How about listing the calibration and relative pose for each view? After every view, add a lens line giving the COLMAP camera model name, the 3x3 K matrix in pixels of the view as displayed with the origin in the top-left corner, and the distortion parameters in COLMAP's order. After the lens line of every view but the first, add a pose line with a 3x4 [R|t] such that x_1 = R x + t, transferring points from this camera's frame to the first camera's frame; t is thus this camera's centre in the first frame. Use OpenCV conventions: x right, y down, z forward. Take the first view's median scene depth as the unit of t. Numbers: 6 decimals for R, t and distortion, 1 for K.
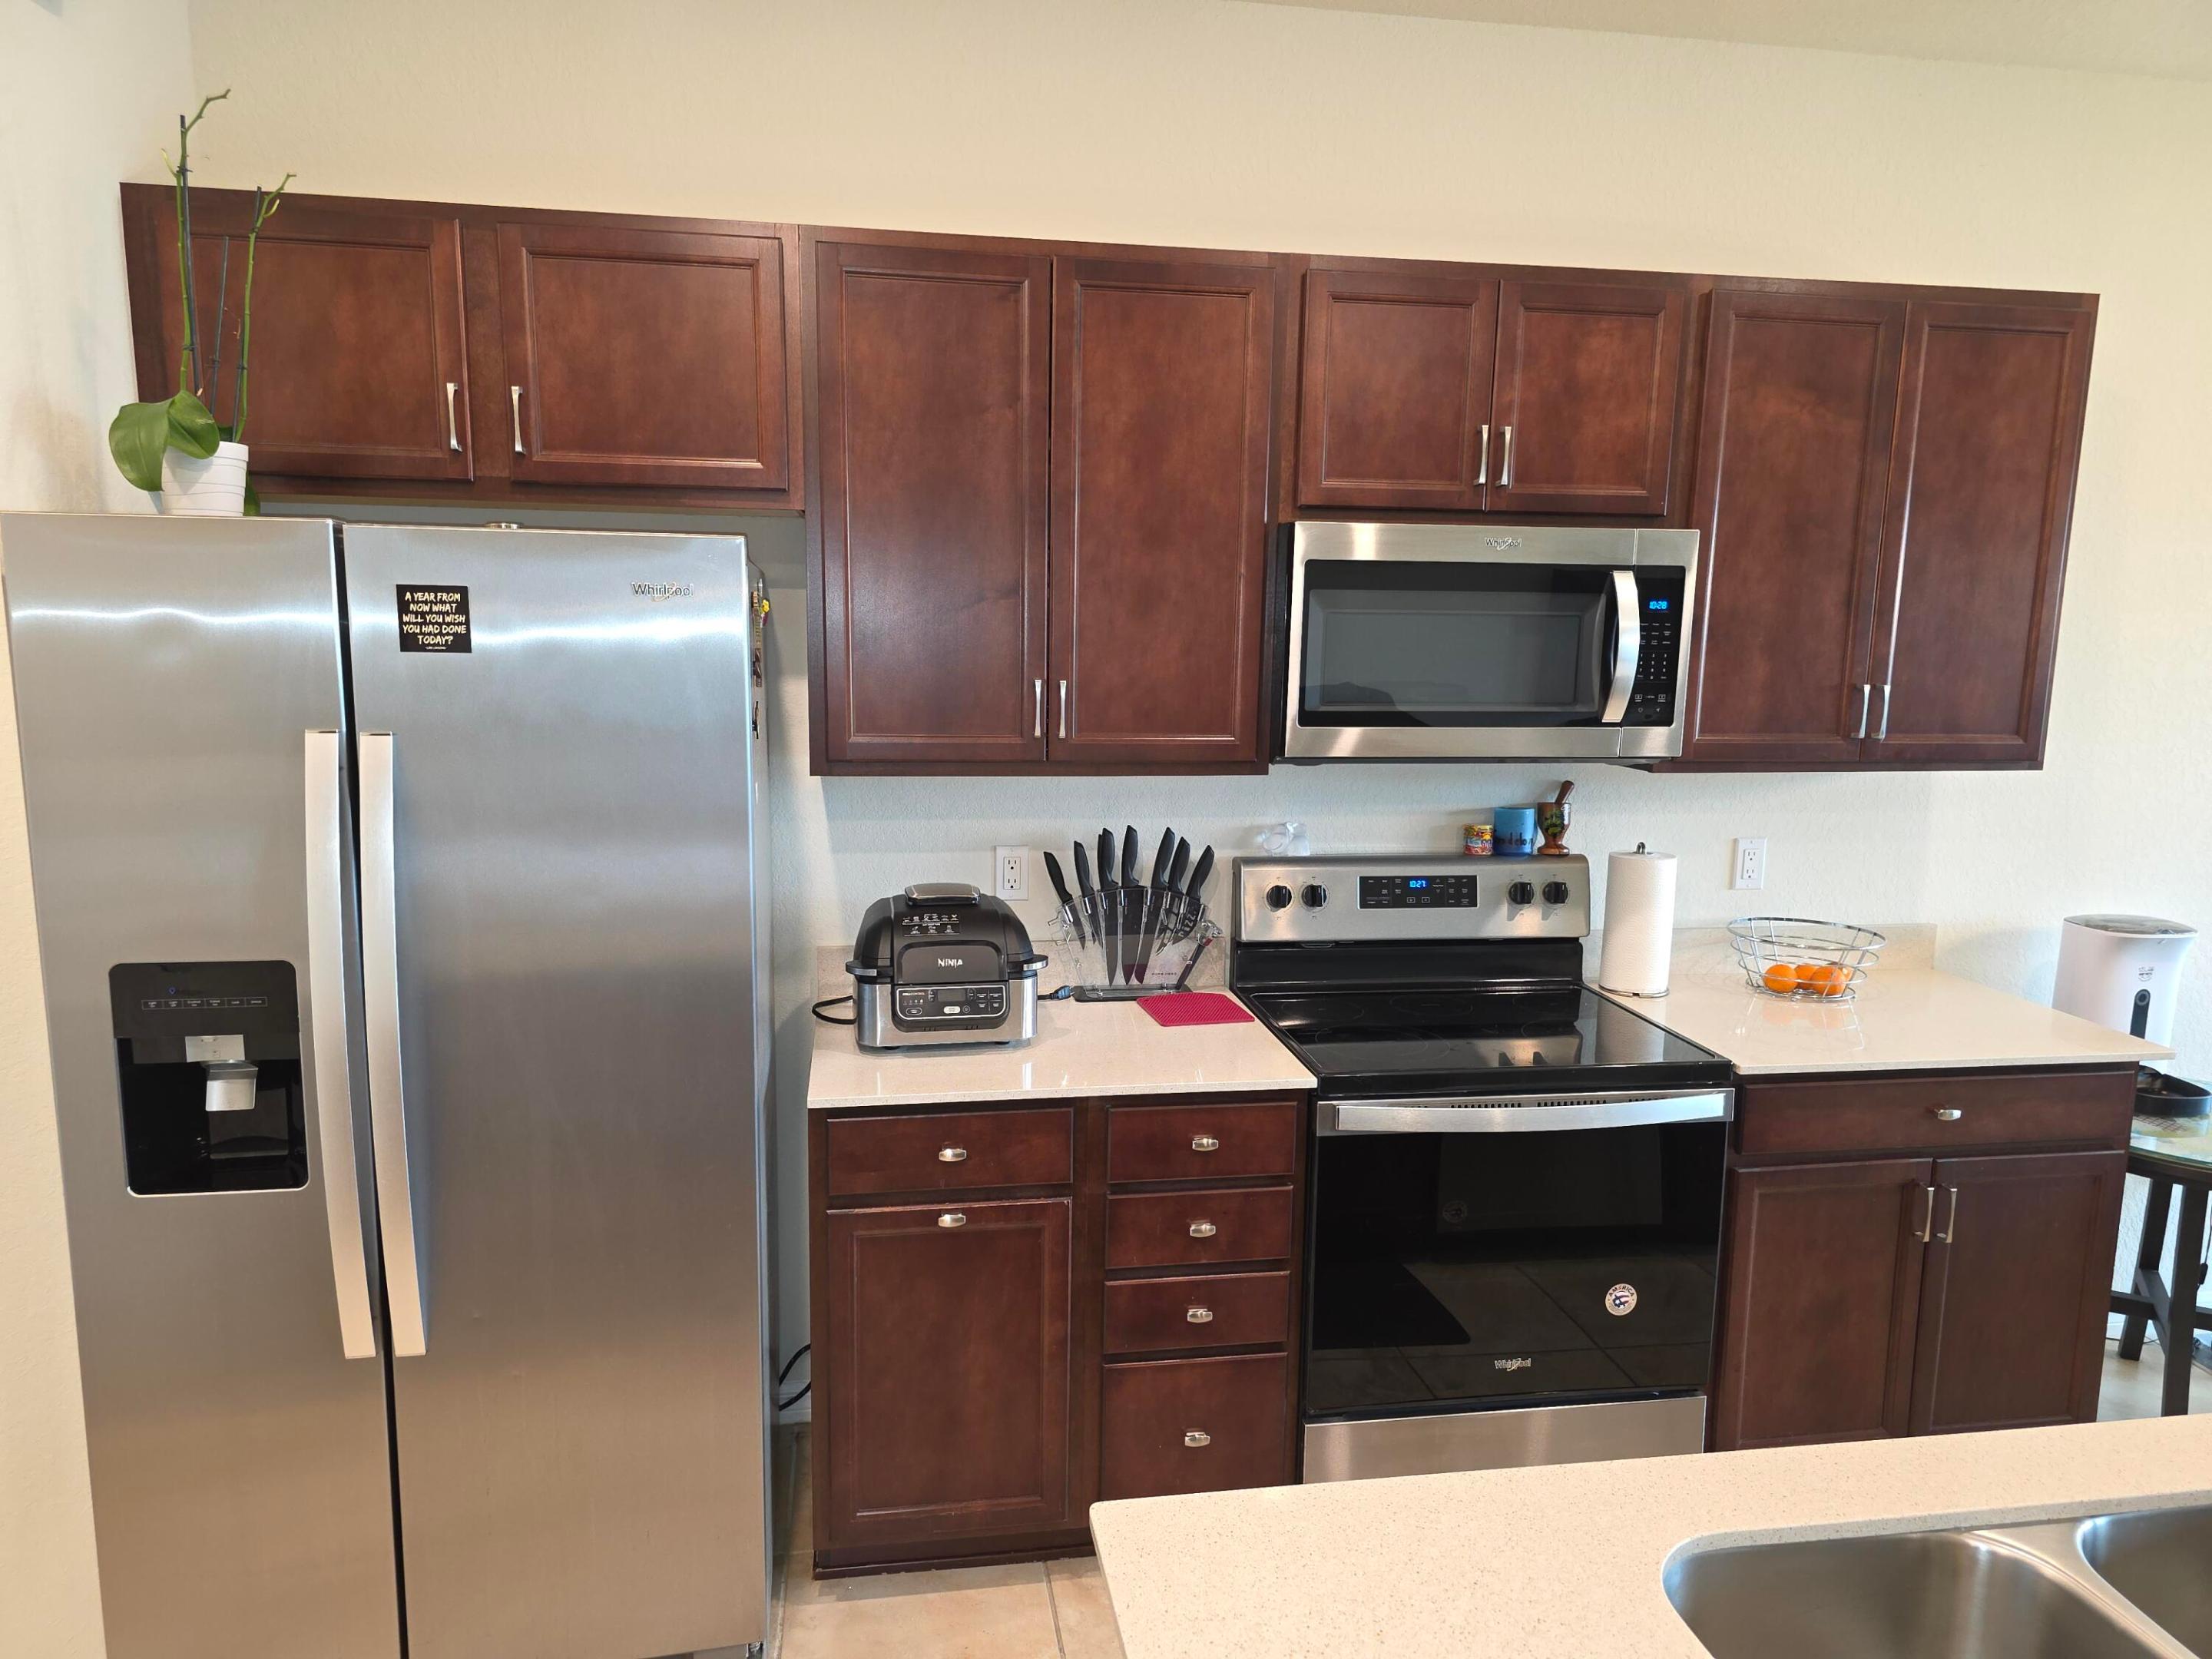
lens RADIAL K [[1482.2, 0, 1123.0], [0, 1482.2, 868.2], [0, 0, 1]] dist [0.029109, -0.000822]
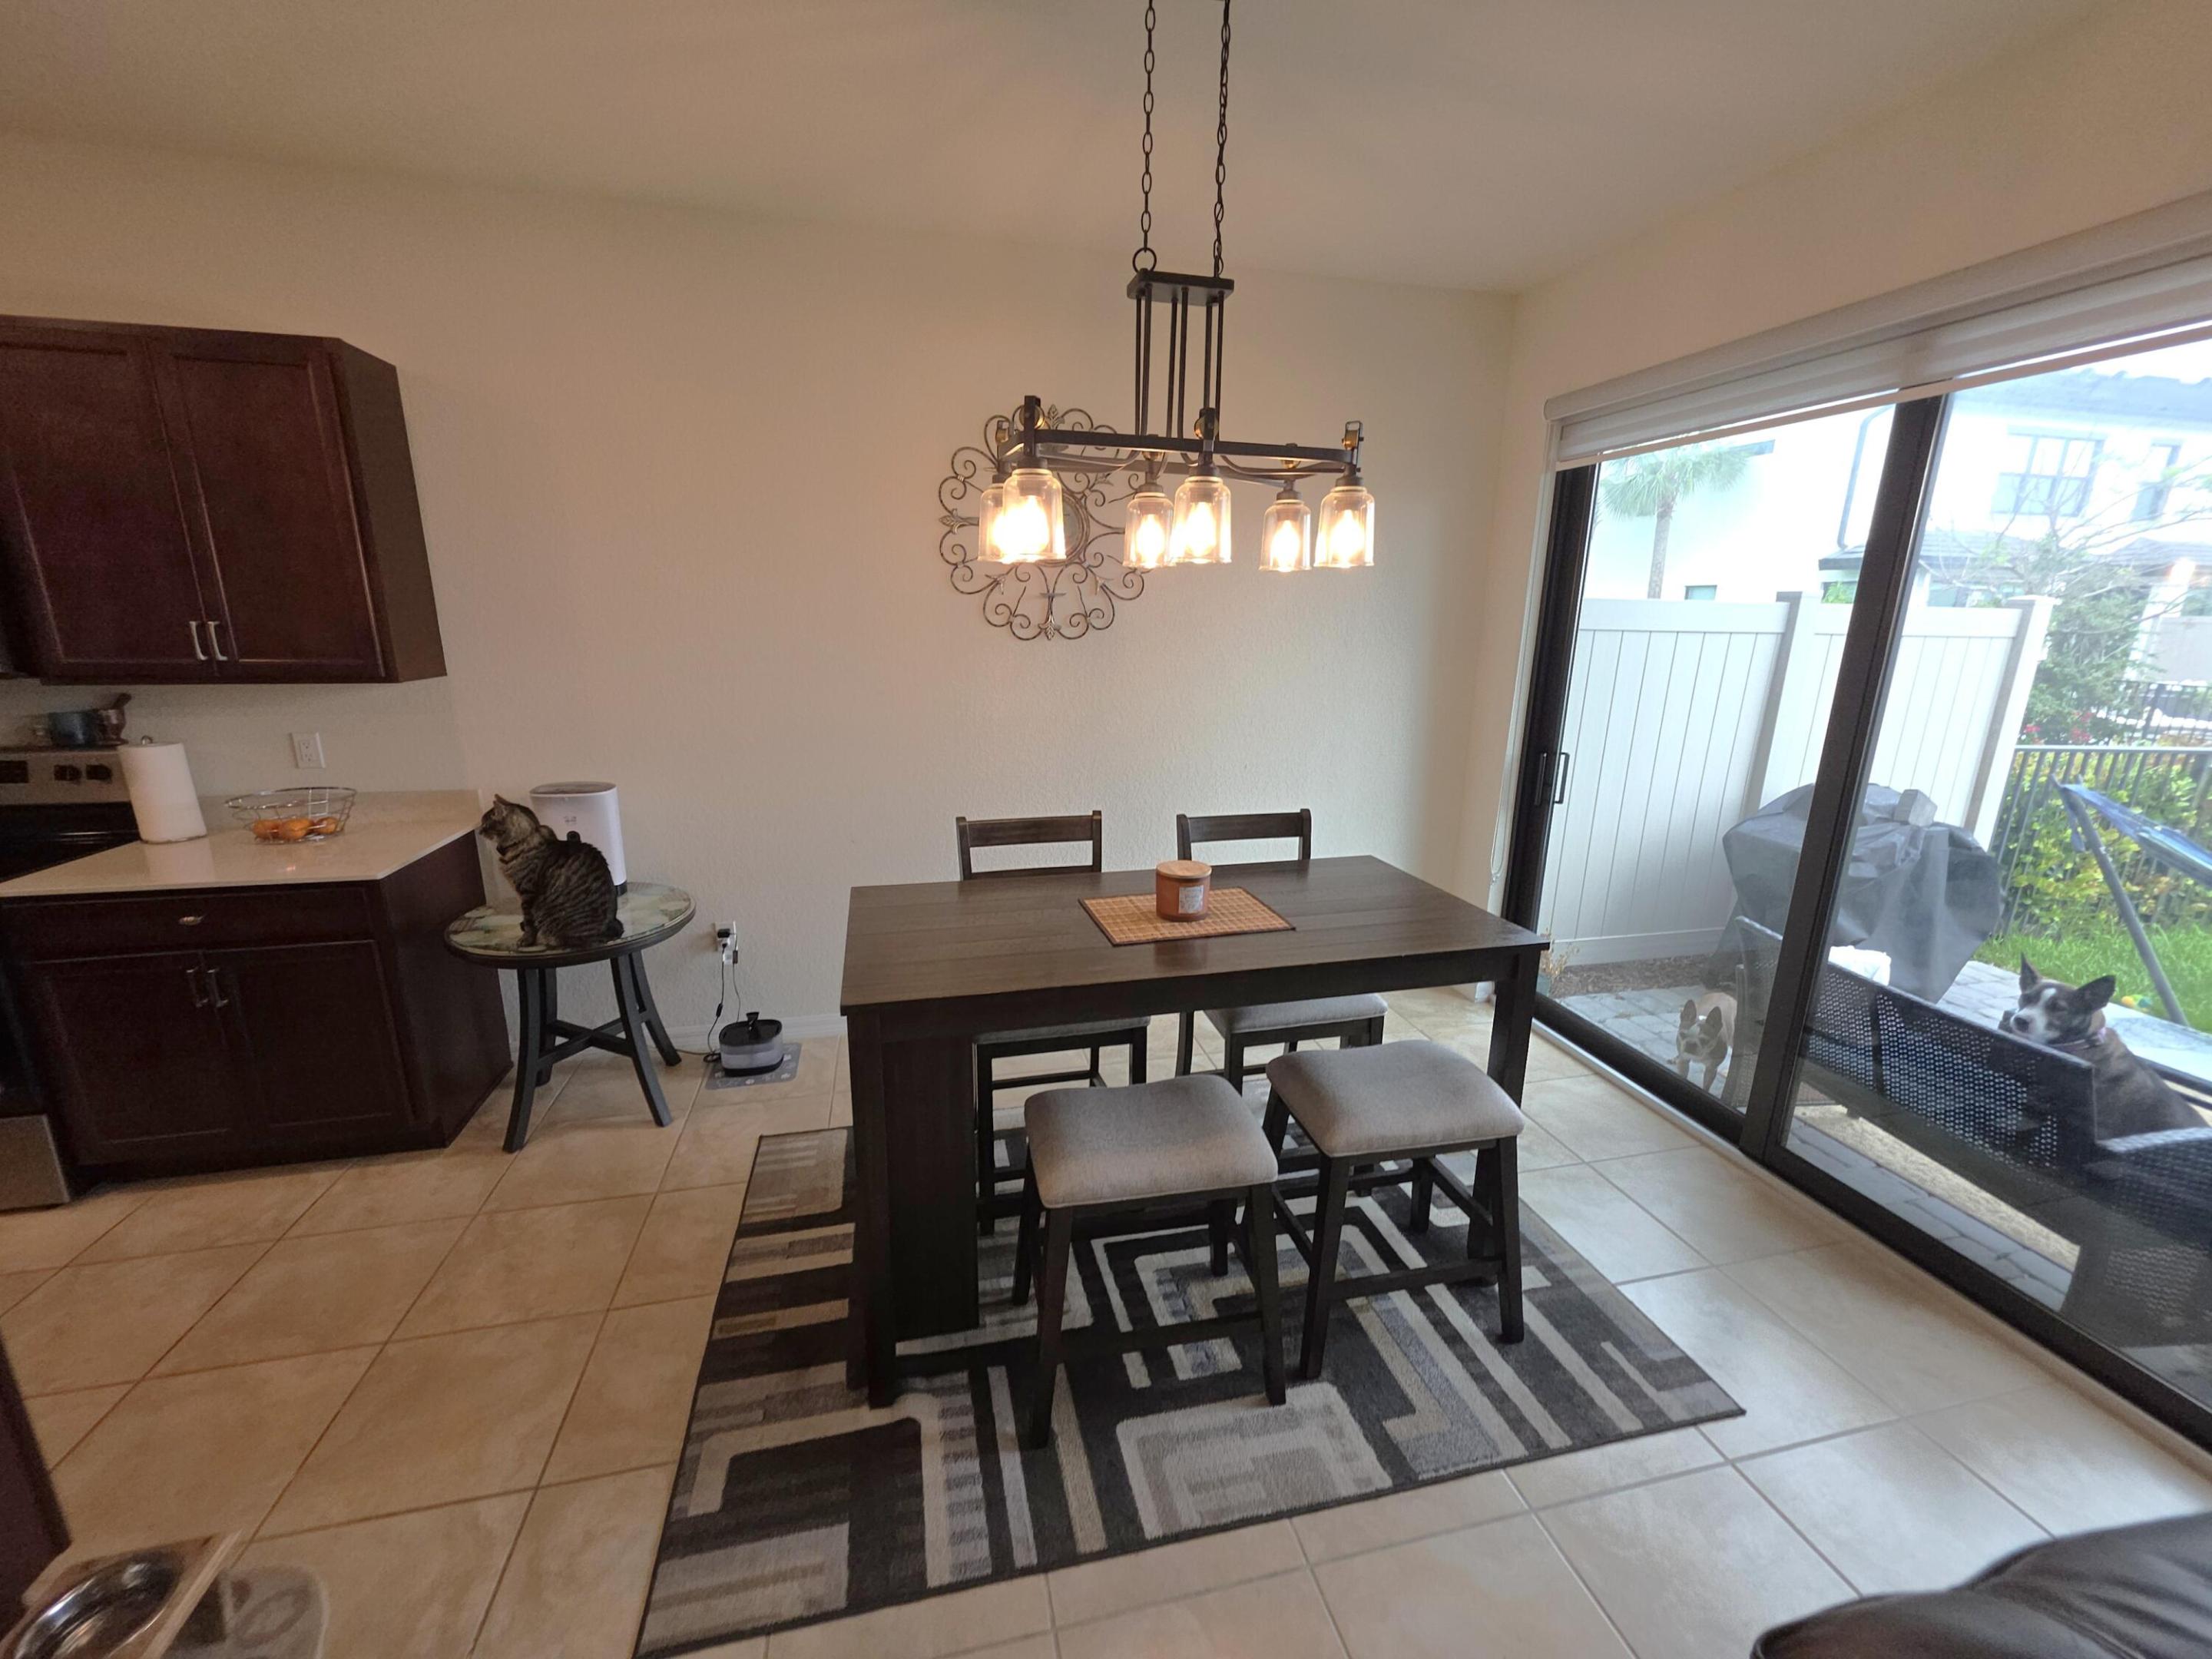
lens RADIAL K [[876.2, 0, 1106.6], [0, 876.2, 827.7], [0, 0, 1]] dist [-0.001745, 0.000322]
pose [[0.997583, -0.019337, 0.066739, 1.315998], [0.014645, 0.997432, 0.070100, 0.027216], [-0.067923, -0.068953, 0.995305, 0.104502]]
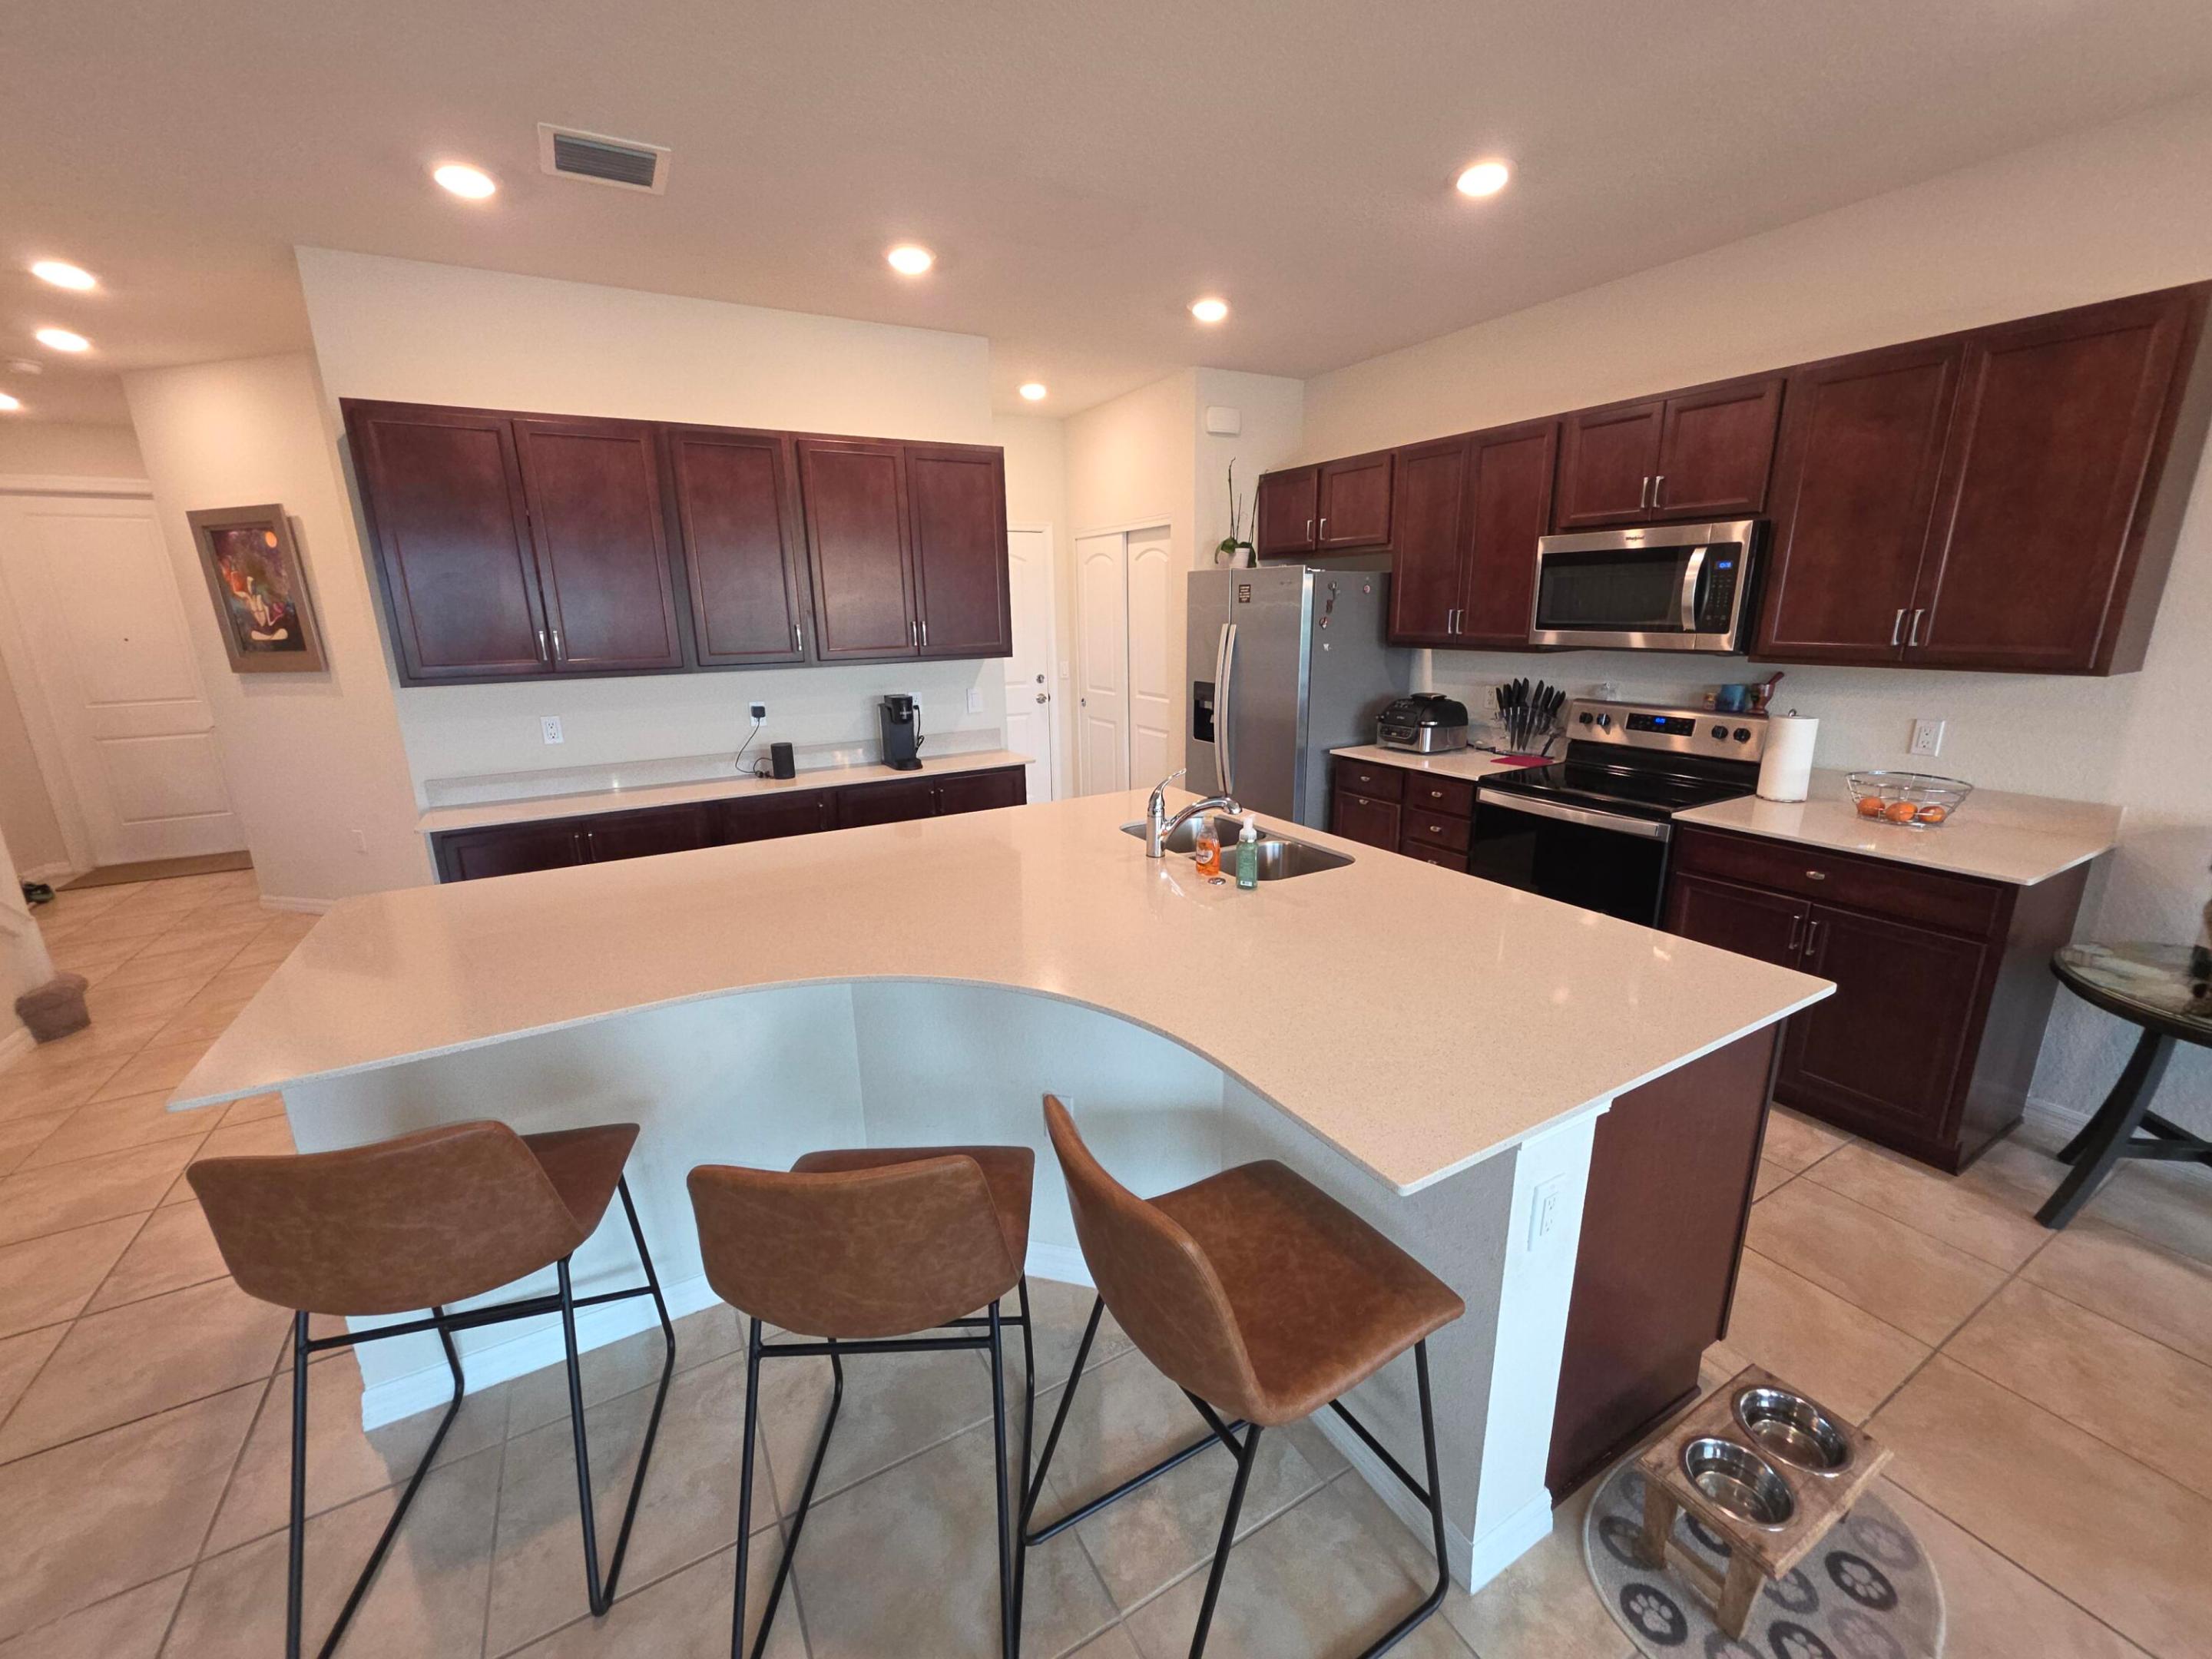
lens RADIAL K [[876.2, 0, 1108.8], [0, 876.2, 834.7], [0, 0, 1]] dist [-0.001745, 0.000322]
pose [[0.347877, 0.217555, -0.911949, 1.090531], [-0.136731, 0.974077, 0.180218, 0.051659], [0.927516, 0.061998, 0.368606, -0.064709]]
